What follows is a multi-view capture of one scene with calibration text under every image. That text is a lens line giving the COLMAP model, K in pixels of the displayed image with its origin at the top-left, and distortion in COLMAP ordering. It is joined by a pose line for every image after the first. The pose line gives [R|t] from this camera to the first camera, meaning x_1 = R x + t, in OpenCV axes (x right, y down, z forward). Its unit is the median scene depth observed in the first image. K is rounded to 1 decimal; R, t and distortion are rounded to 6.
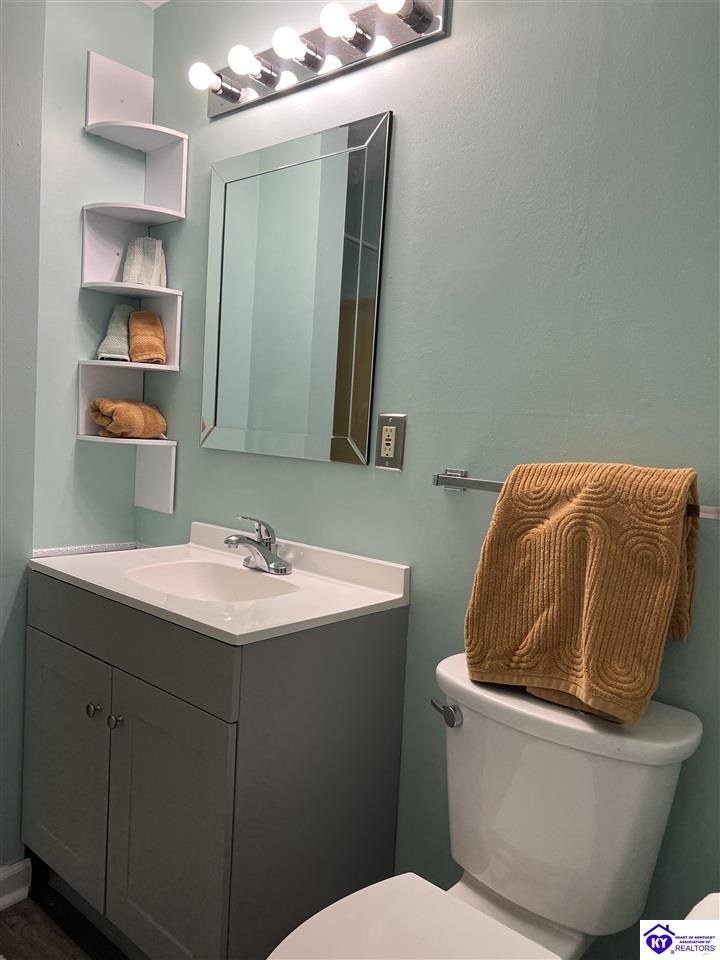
lens RADIAL K [[730.7, 0, 360.0], [0, 730.7, 480.0], [0, 0, 1]] dist [0.104515, -0.140303]
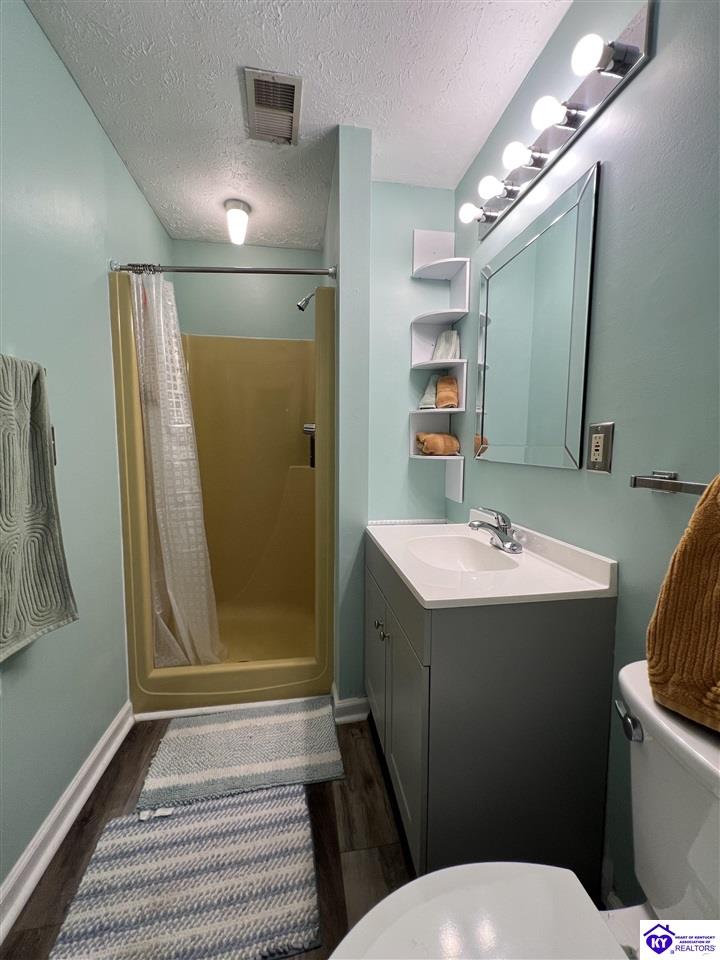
lens RADIAL K [[389.9, 0, 361.8], [0, 389.9, 477.6], [0, 0, 1]] dist [-0.001685, -0.000058]
pose [[0.769062, -0.002441, -0.639170, 0.135617], [-0.004661, 0.999945, -0.009427, 0.000628], [0.639158, 0.010229, 0.769008, 0.289942]]
